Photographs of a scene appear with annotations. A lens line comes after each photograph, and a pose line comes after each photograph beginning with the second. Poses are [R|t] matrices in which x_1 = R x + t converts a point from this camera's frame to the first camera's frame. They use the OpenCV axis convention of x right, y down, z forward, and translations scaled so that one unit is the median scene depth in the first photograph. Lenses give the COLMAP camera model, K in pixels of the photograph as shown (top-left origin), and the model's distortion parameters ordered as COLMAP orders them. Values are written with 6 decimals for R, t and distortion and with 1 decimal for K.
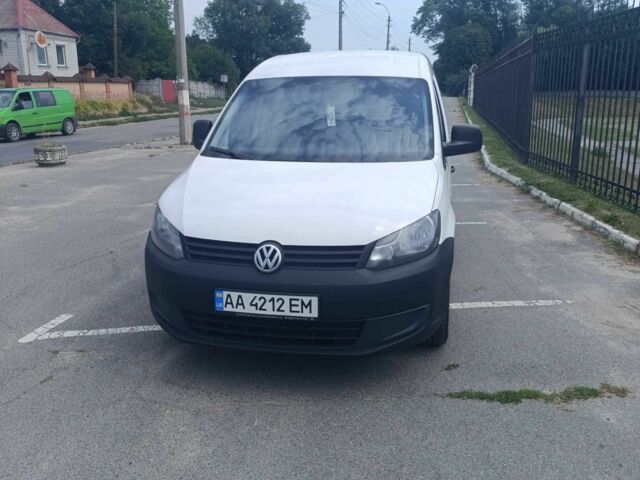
lens RADIAL K [[627.0, 0, 320.9], [0, 627.0, 239.5], [0, 0, 1]] dist [0.013020, 0.000000]
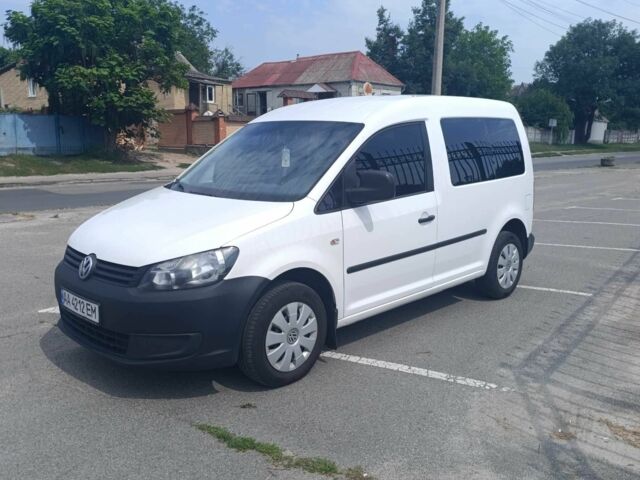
lens RADIAL K [[627.0, 0, 320.8], [0, 627.0, 240.5], [0, 0, 1]] dist [0.013020, 0.000000]
pose [[0.816470, 0.107853, -0.567225, 0.262940], [-0.145009, 0.989215, -0.020638, -0.017145], [0.558882, 0.099103, 0.823304, 0.066599]]
